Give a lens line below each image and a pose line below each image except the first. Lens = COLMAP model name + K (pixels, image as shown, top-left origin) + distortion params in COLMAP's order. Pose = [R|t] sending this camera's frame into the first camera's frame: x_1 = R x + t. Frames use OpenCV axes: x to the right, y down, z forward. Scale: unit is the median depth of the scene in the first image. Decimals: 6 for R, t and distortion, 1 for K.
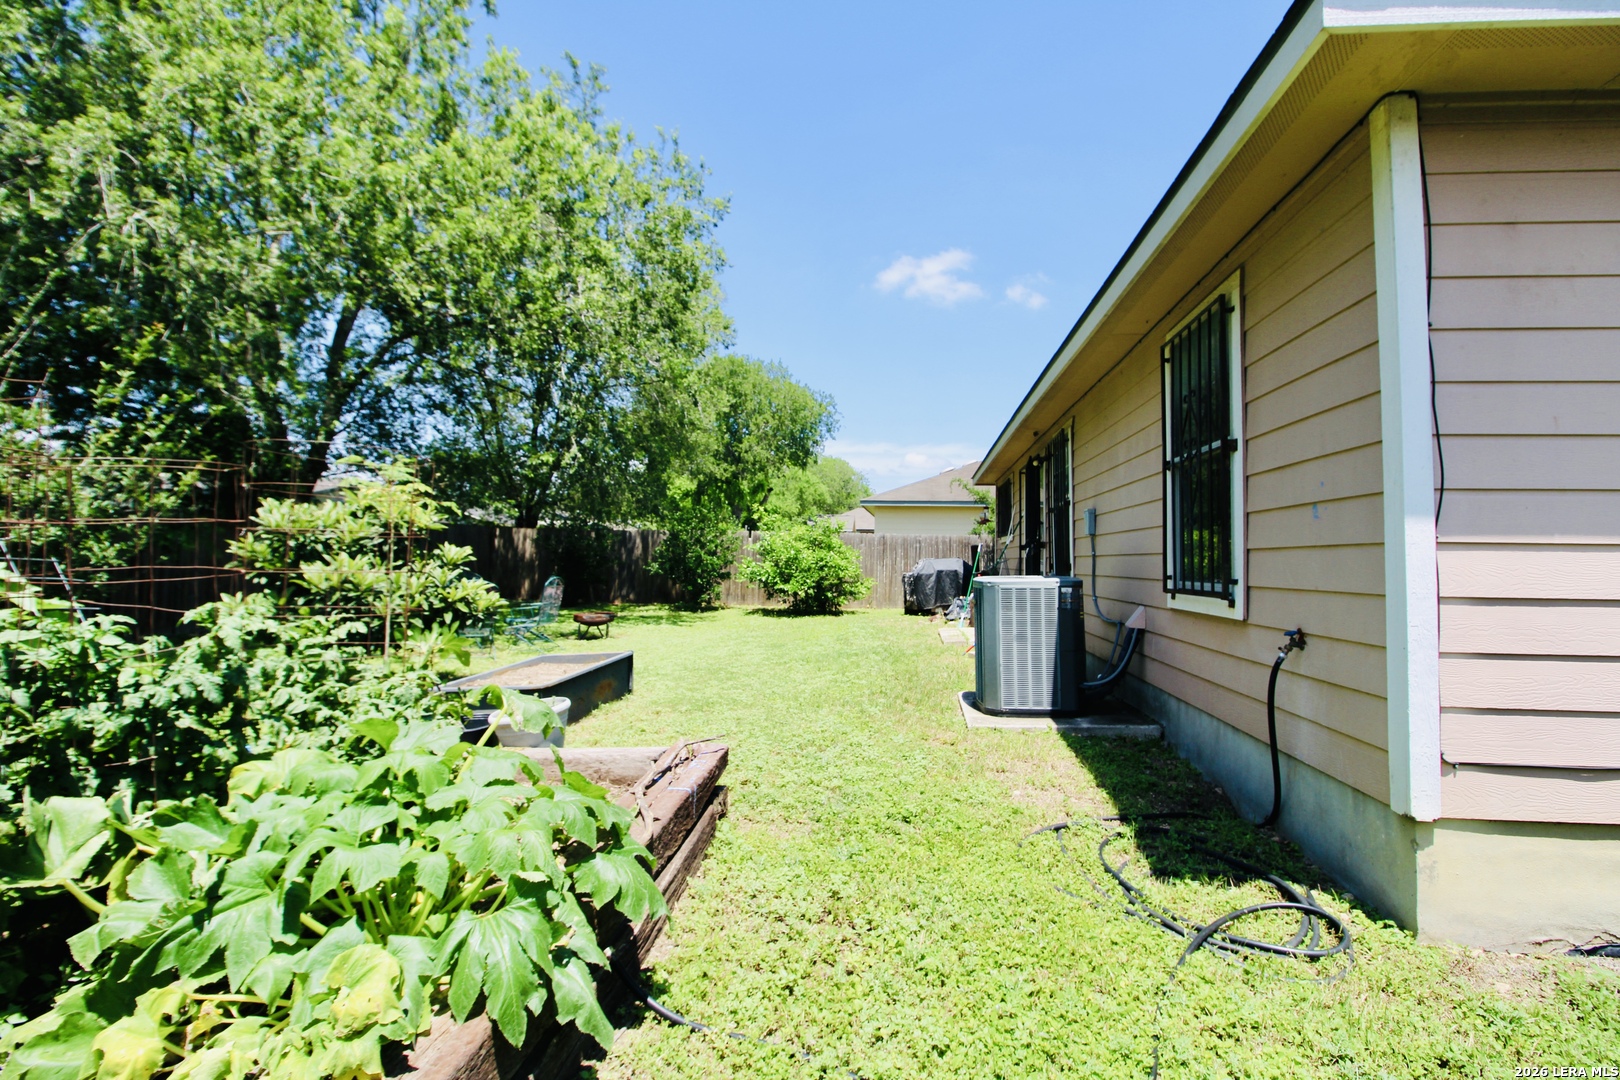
lens RADIAL K [[756.0, 0, 810.0], [0, 756.0, 540.0], [0, 0, 1]] dist [0.005745, -0.011728]
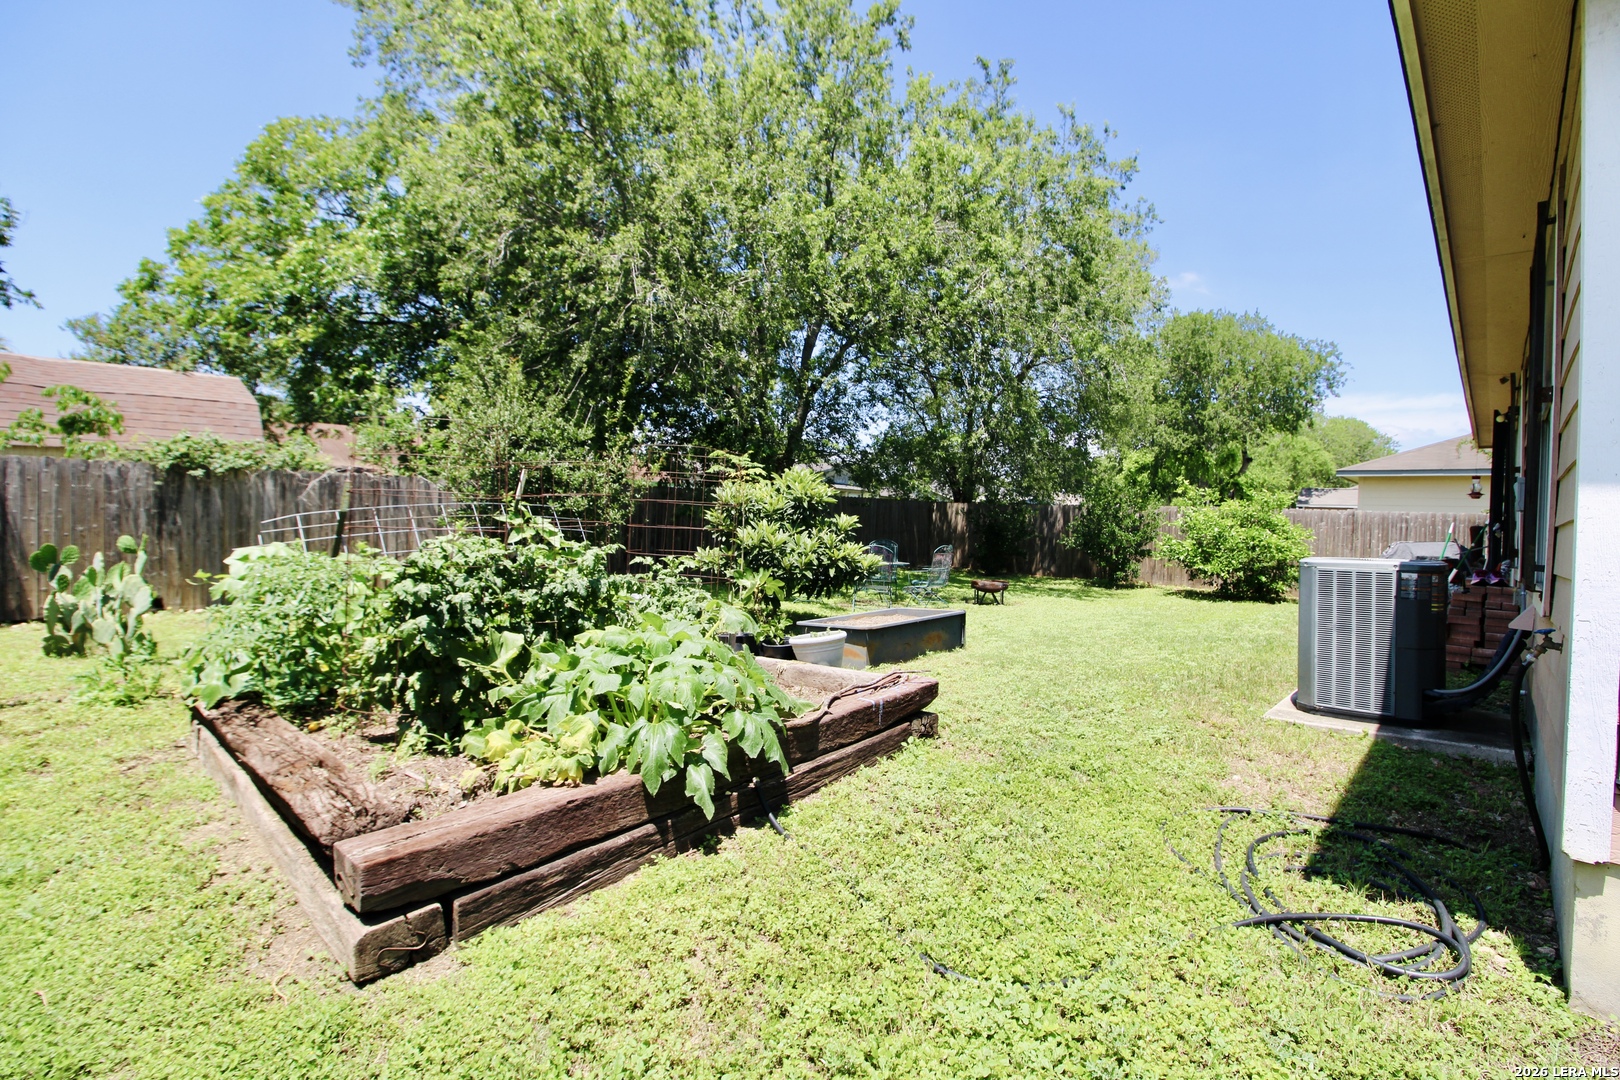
lens RADIAL K [[746.3, 0, 810.0], [0, 746.3, 540.0], [0, 0, 1]] dist [0.019778, -0.000105]
pose [[0.820637, 0.030630, -0.570628, 0.196175], [-0.011936, 0.999263, 0.036473, 0.003042], [0.571325, -0.023120, 0.820399, -0.044623]]
